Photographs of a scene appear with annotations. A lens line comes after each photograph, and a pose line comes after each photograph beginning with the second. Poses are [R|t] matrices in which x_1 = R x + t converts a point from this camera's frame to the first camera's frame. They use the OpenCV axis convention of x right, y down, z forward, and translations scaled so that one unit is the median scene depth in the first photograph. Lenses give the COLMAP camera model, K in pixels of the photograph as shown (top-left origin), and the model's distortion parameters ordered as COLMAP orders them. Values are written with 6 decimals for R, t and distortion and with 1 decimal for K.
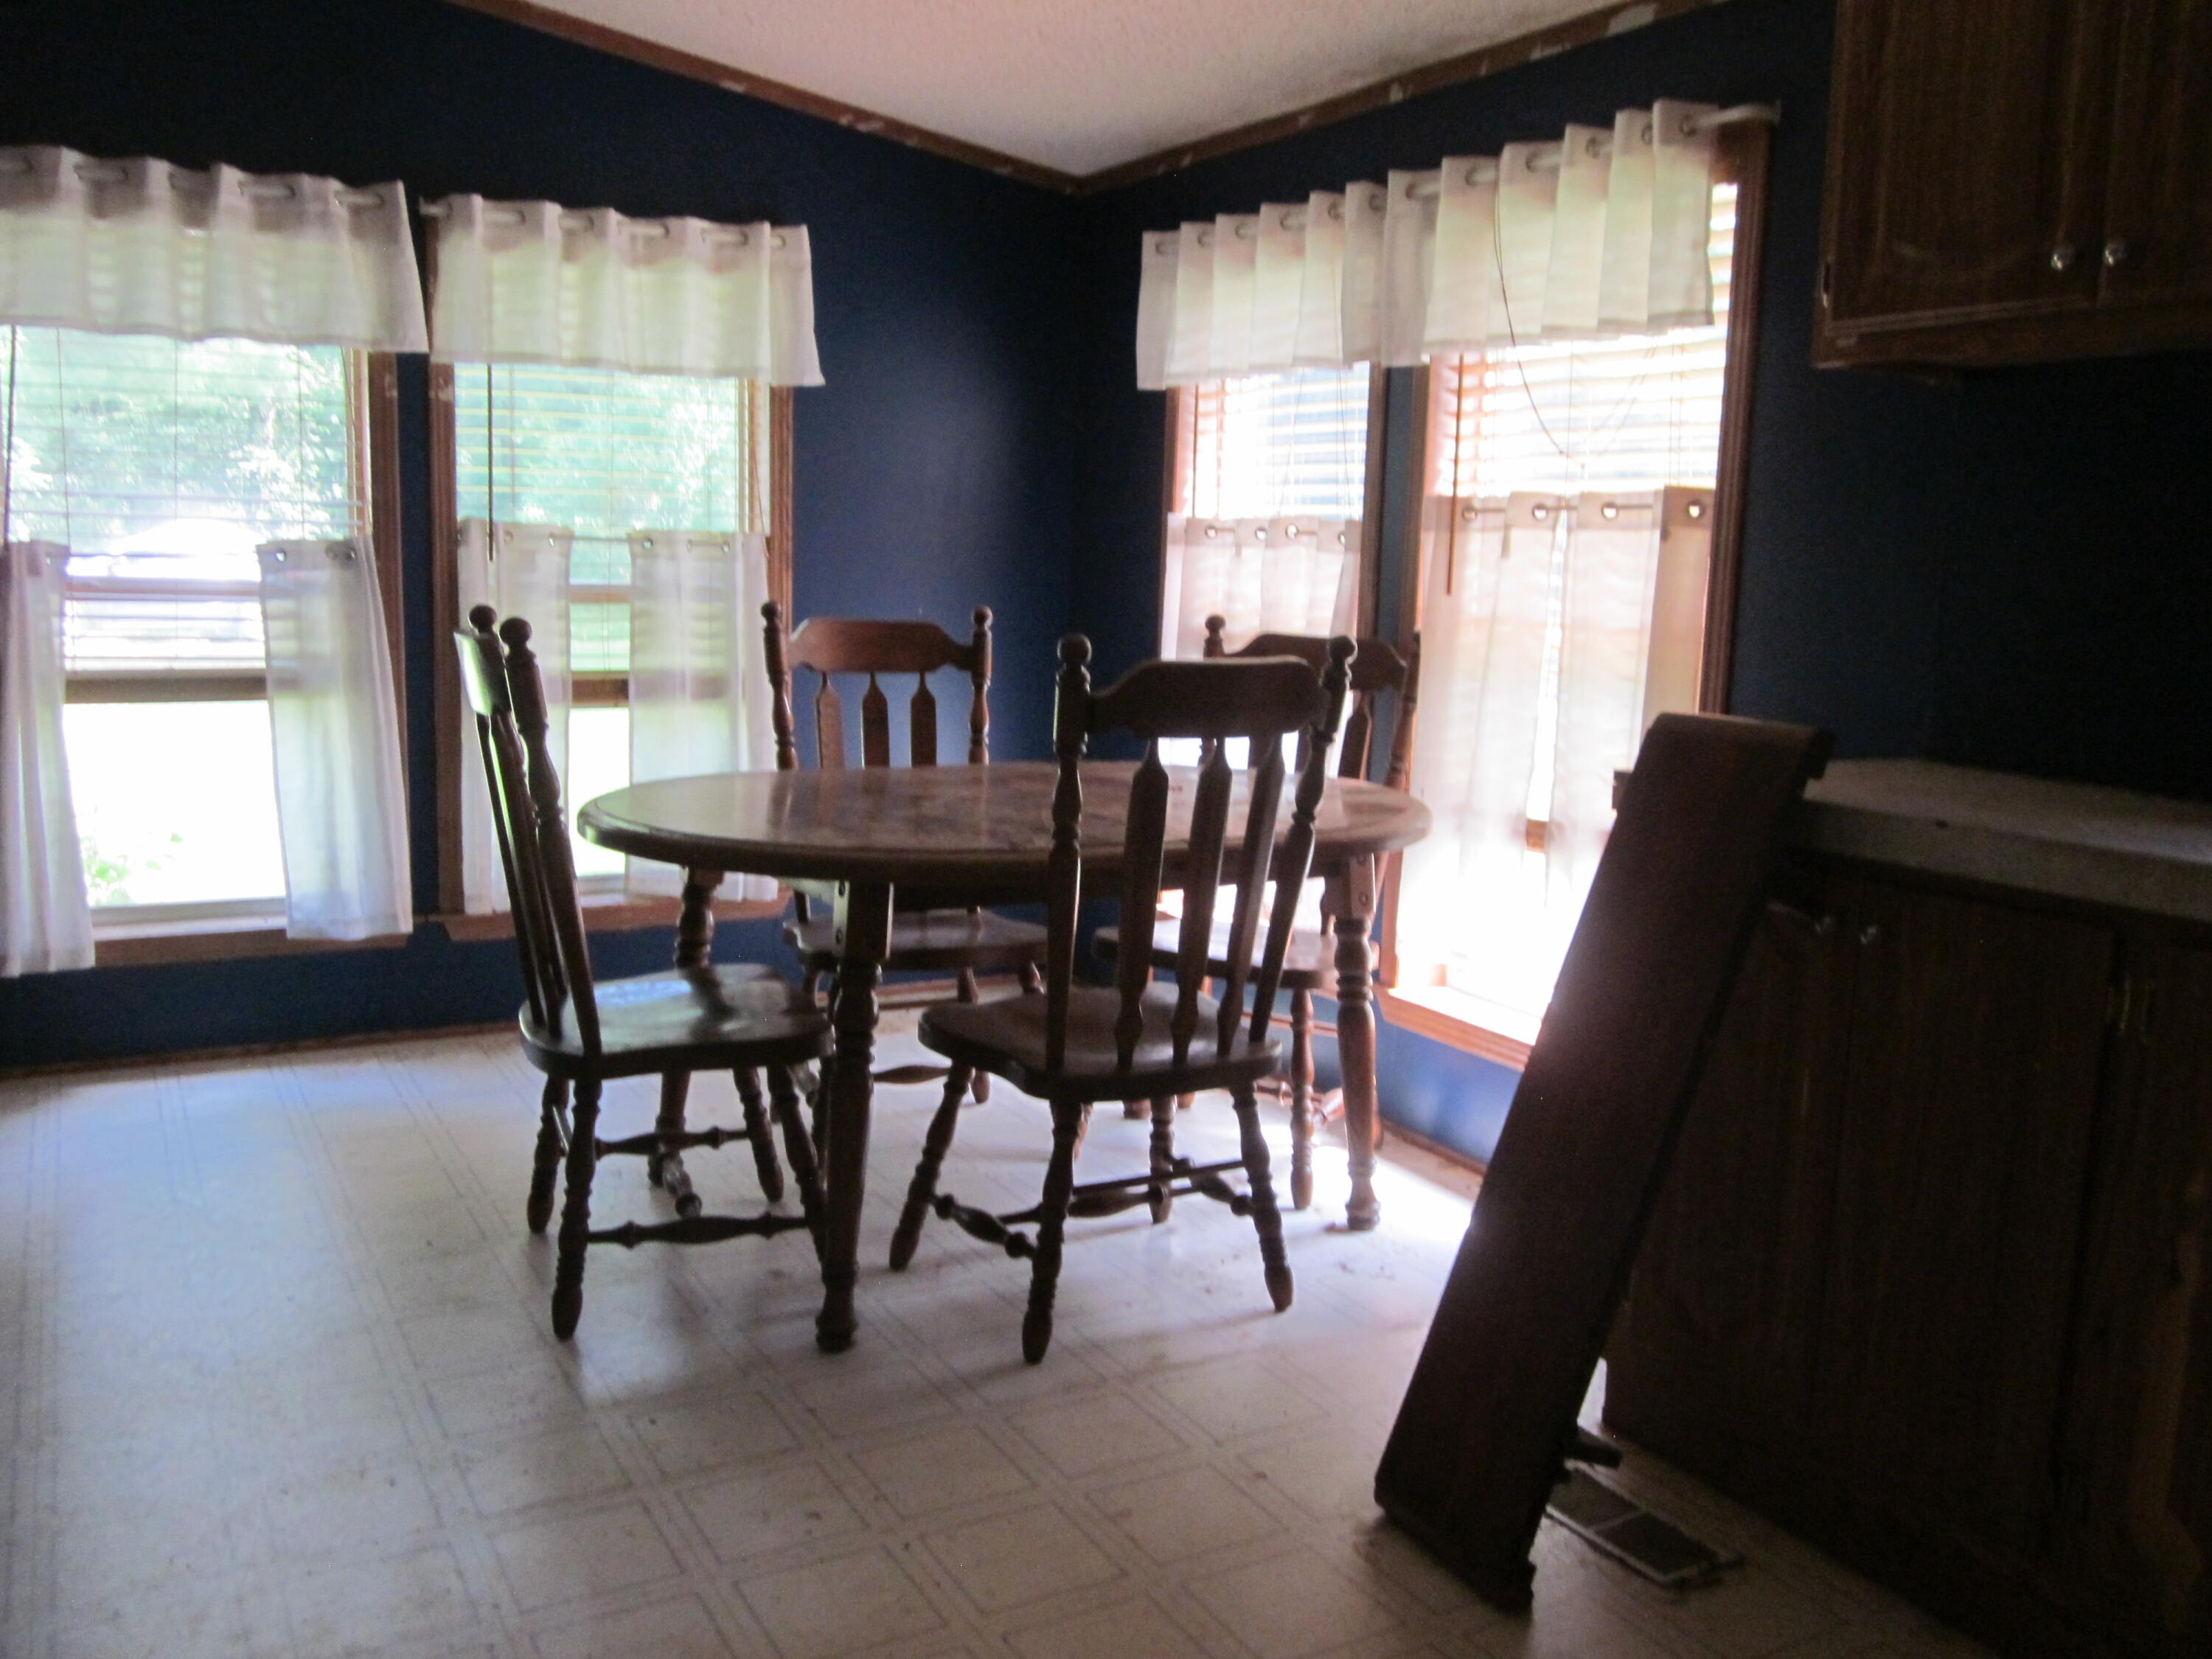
lens RADIAL K [[1855.2, 0, 1104.5], [0, 1855.2, 830.0], [0, 0, 1]] dist [-0.041944, 0.013785]
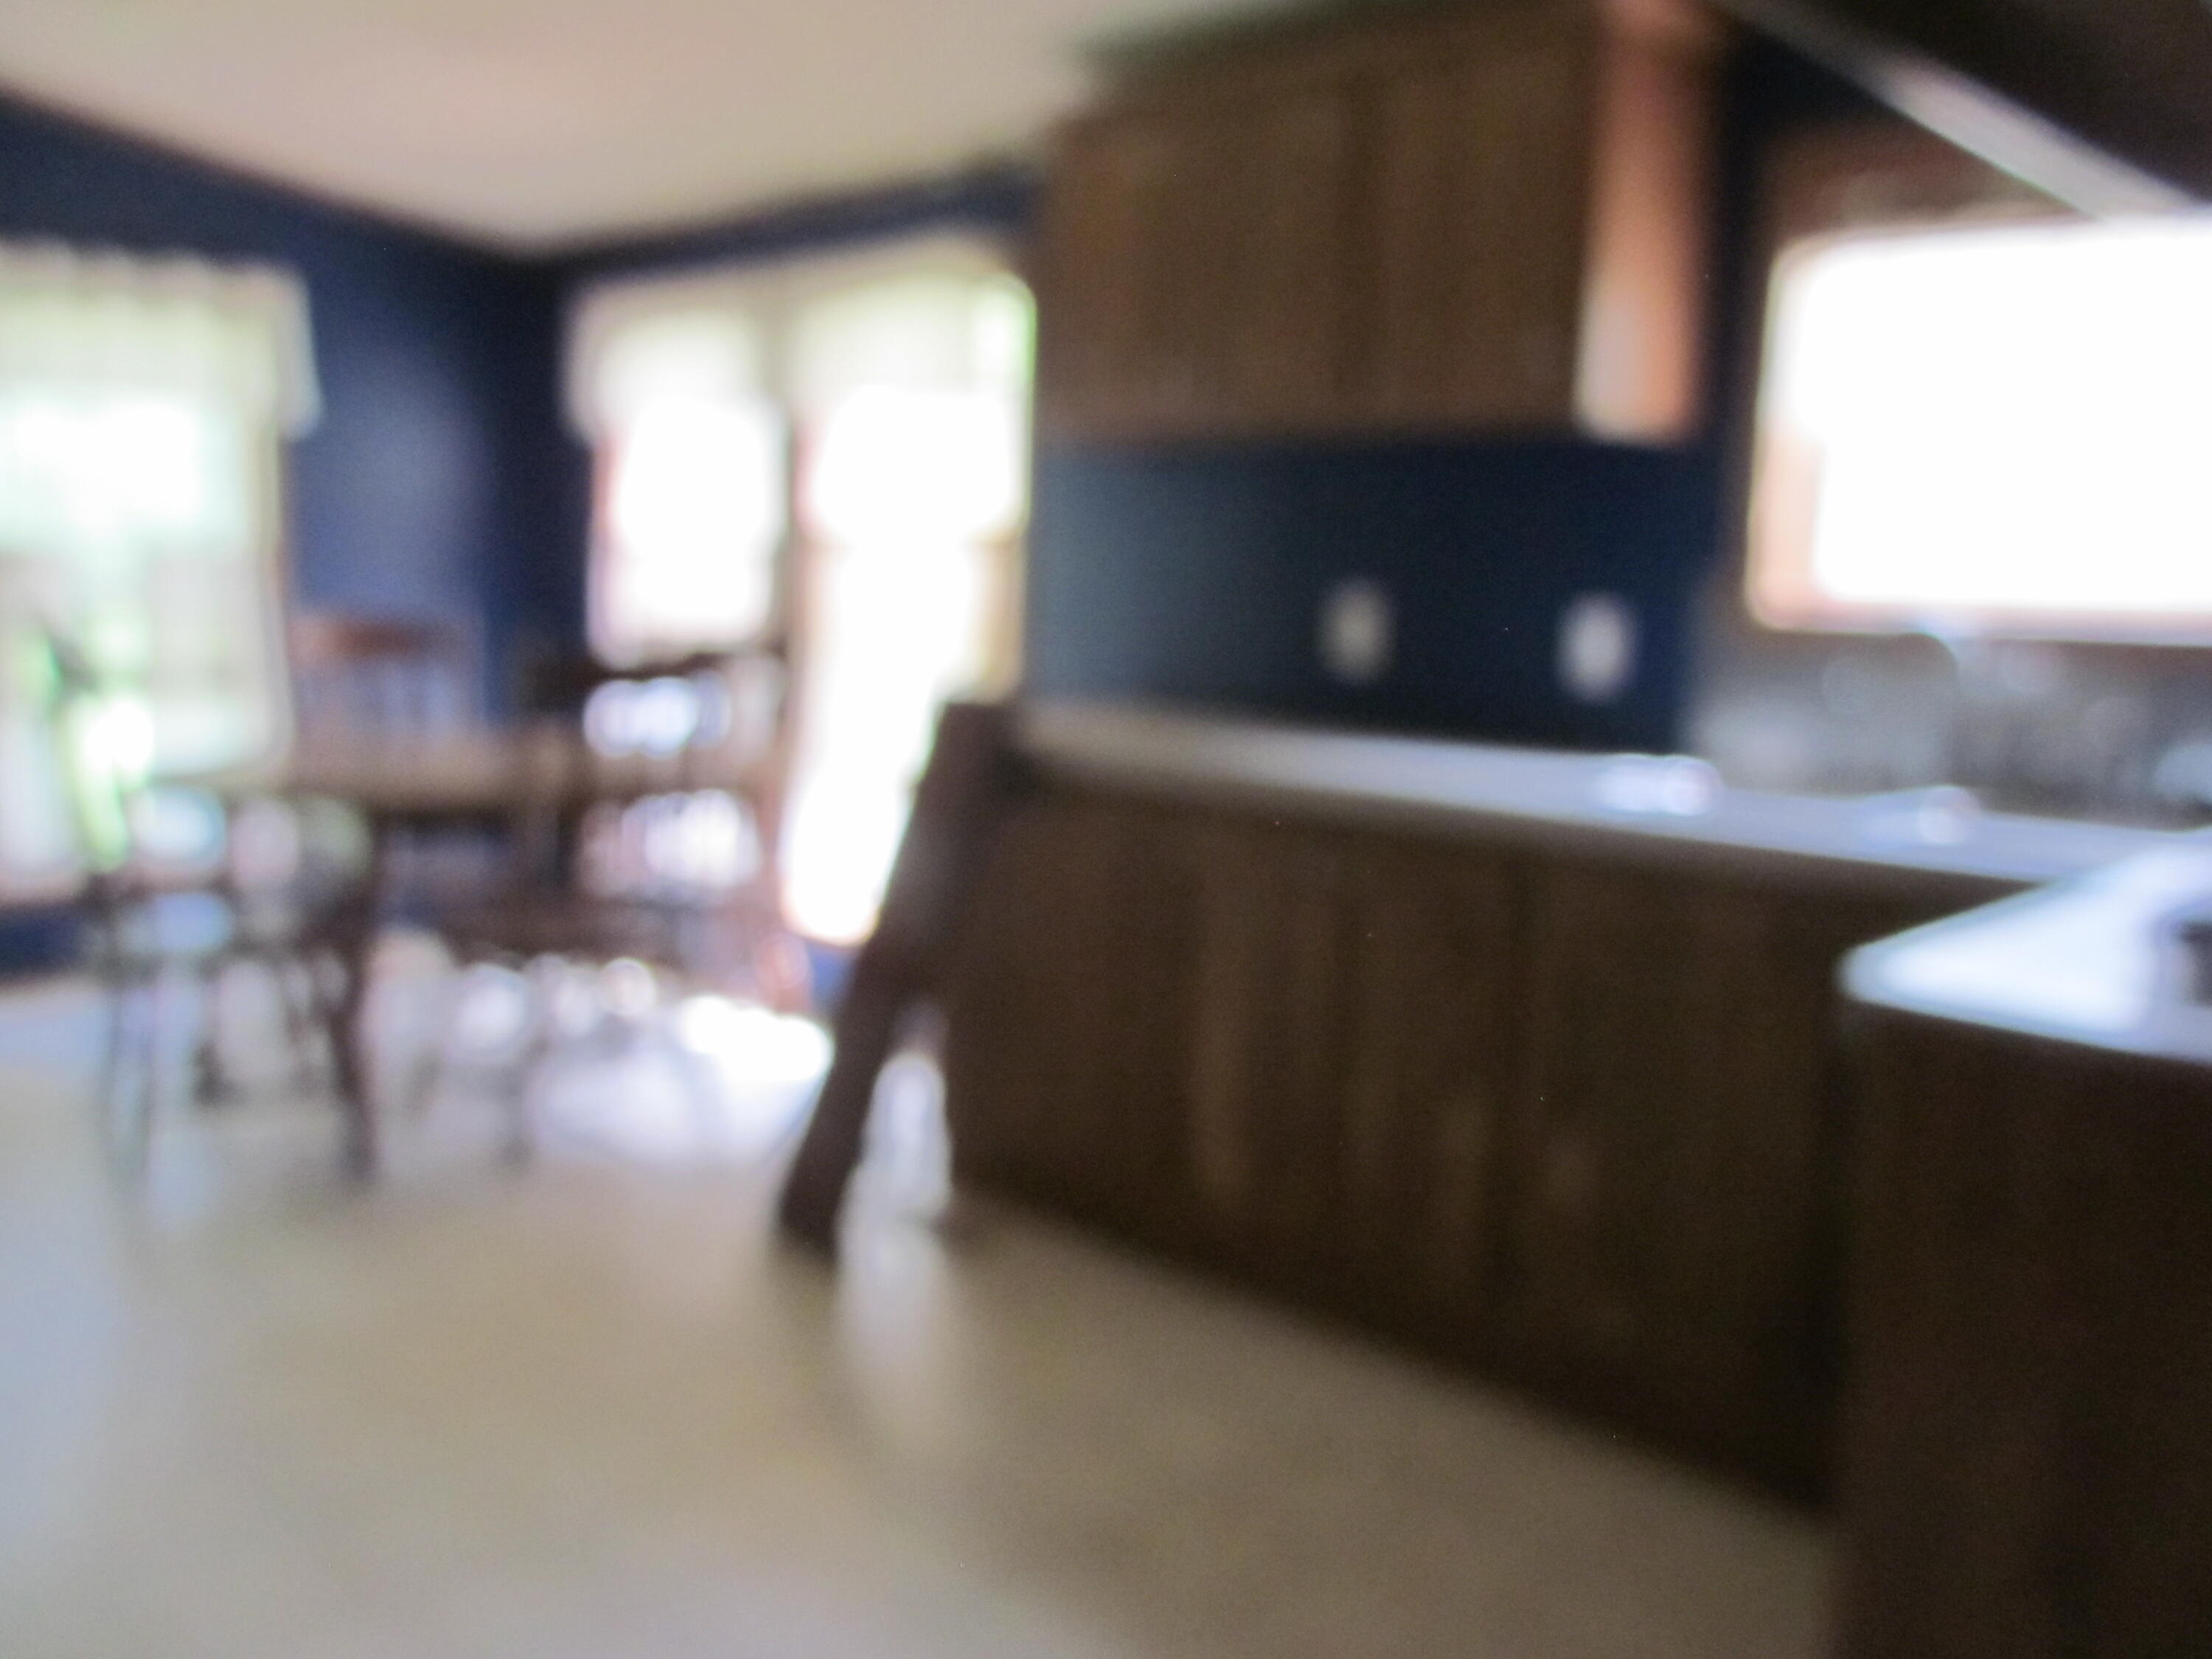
lens RADIAL K [[1855.2, 0, 1104.2], [0, 1855.2, 829.8], [0, 0, 1]] dist [-0.041944, 0.013785]
pose [[0.940470, -0.016790, 0.339462, -0.084626], [0.021533, 0.999716, -0.010209, 0.058309], [-0.339194, 0.016911, 0.940564, -0.385275]]
